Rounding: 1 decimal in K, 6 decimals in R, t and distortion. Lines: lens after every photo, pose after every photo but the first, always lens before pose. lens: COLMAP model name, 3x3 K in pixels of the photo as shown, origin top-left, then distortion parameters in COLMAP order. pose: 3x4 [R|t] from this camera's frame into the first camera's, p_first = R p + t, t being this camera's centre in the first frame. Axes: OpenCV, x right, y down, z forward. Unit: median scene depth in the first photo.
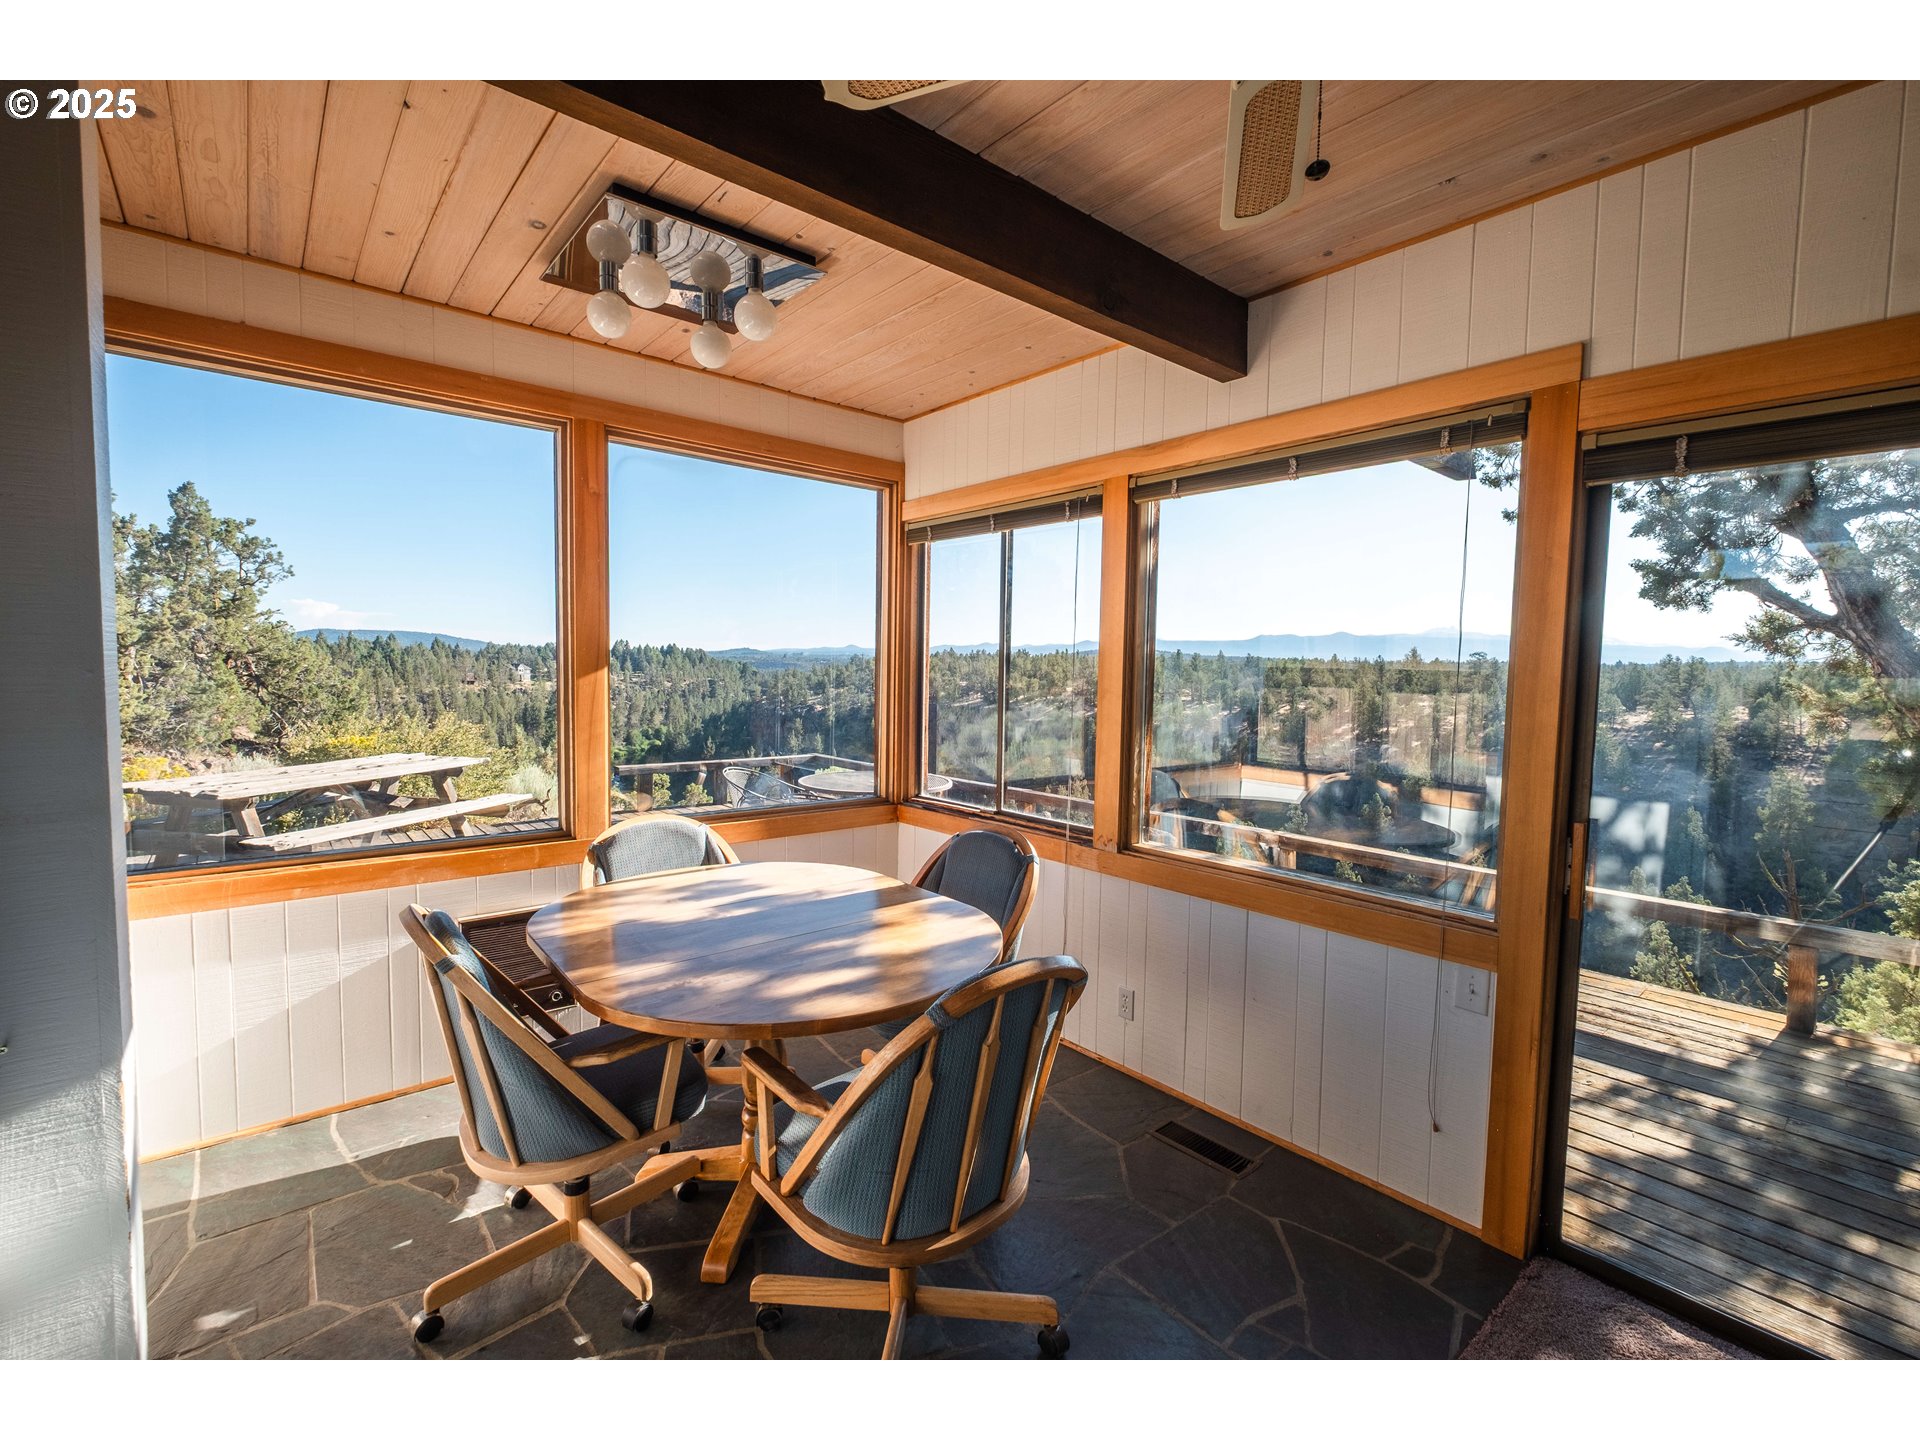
lens RADIAL K [[852.9, 0, 966.6], [0, 852.9, 717.4], [0, 0, 1]] dist [-0.001279, -0.000042]
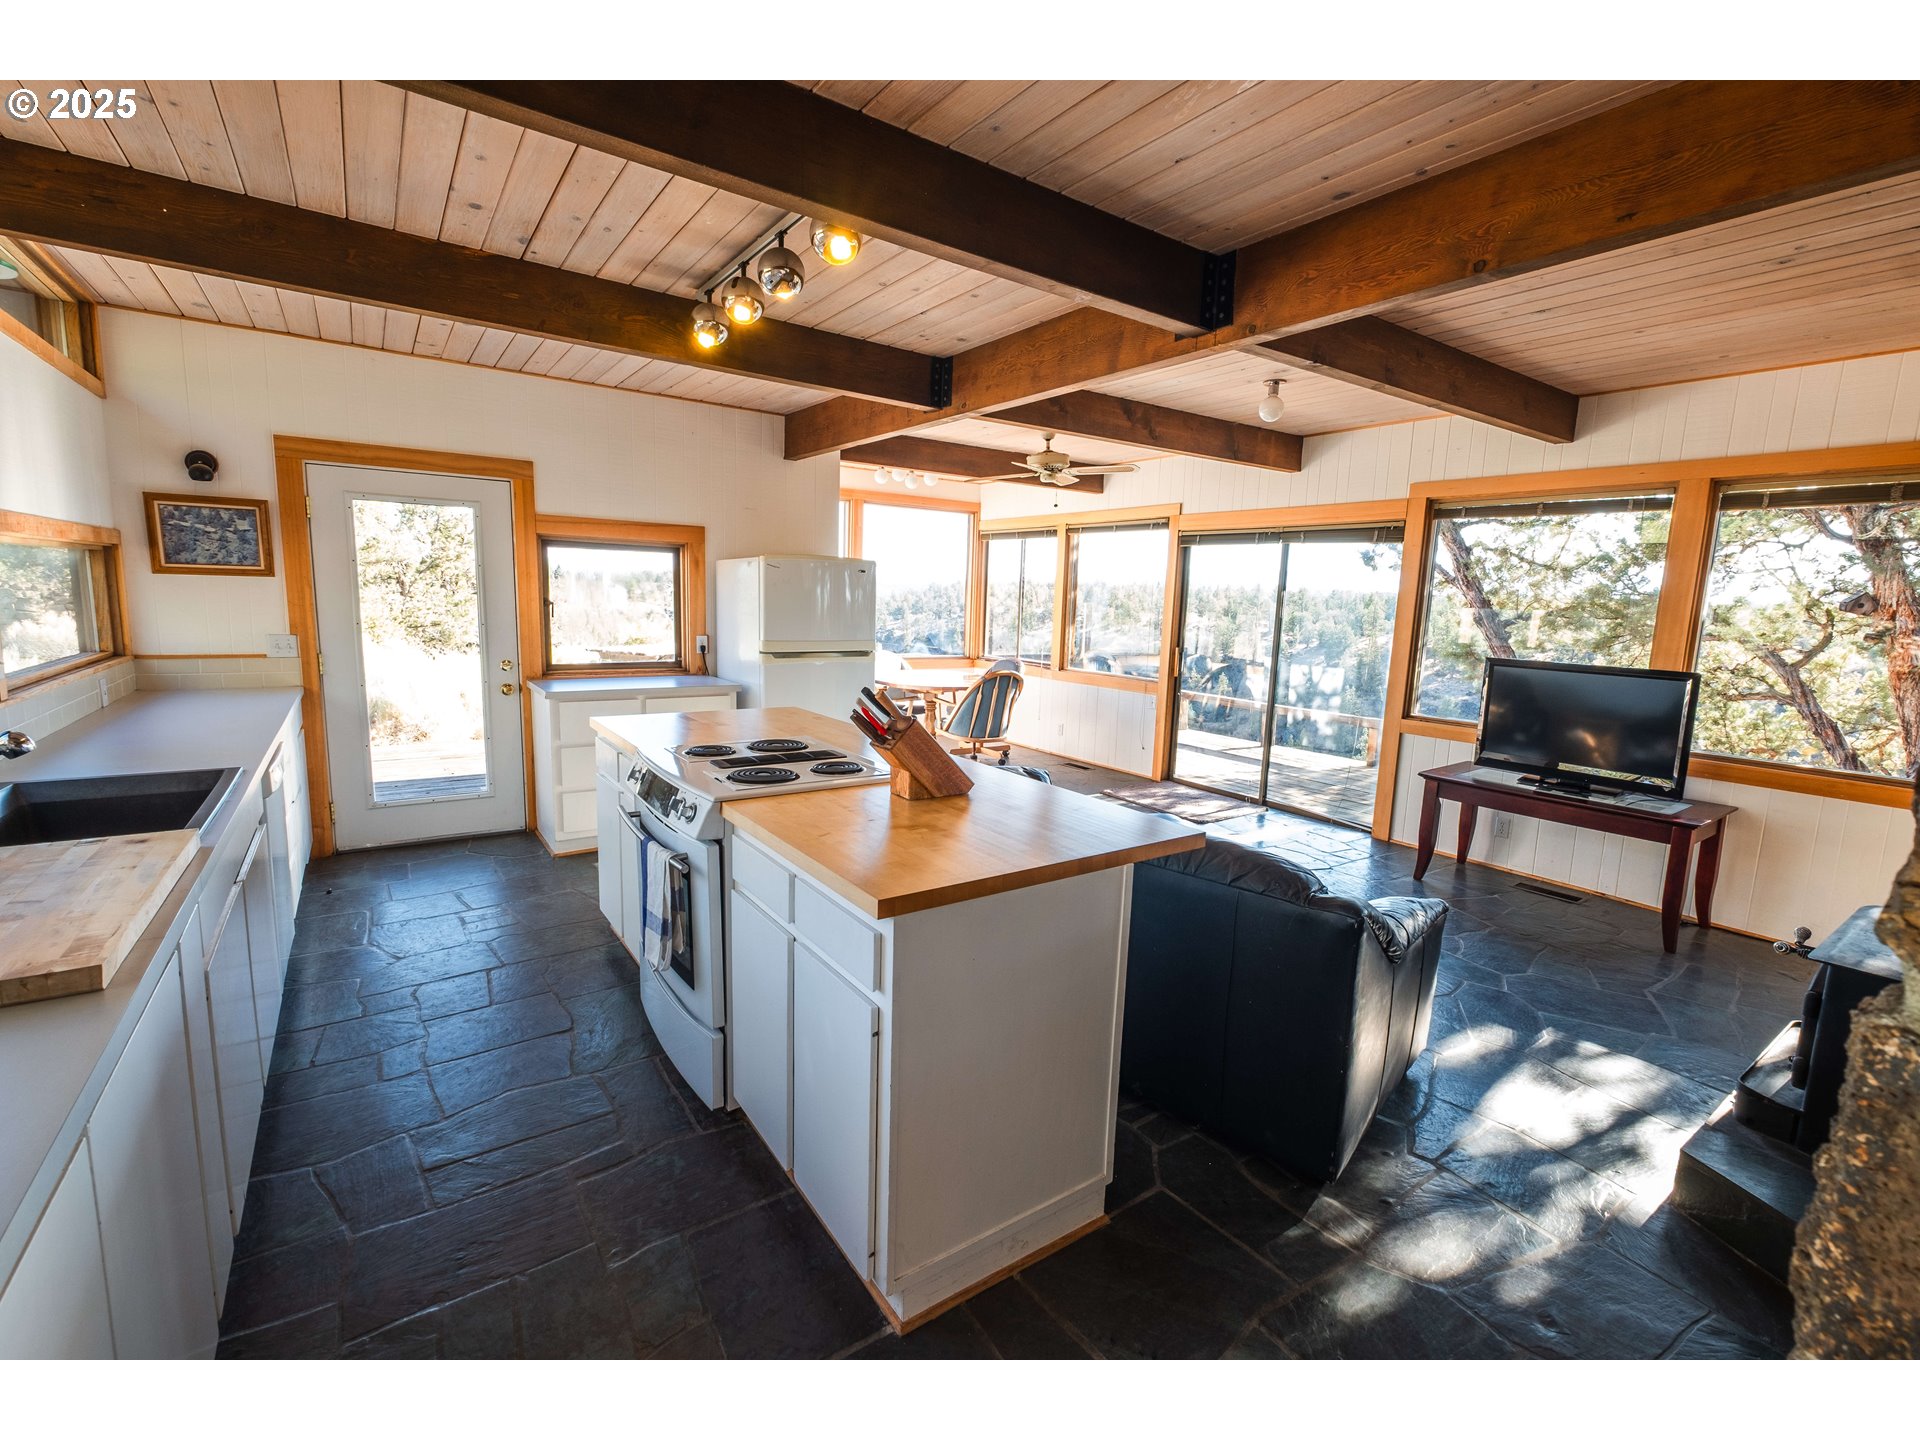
lens RADIAL K [[852.9, 0, 968.1], [0, 852.9, 730.0], [0, 0, 1]] dist [-0.001279, -0.000042]
pose [[0.995855, 0.032328, -0.085022, 0.102649], [-0.023805, 0.994761, 0.099416, 0.068240], [0.087790, -0.096980, 0.991407, -1.278500]]
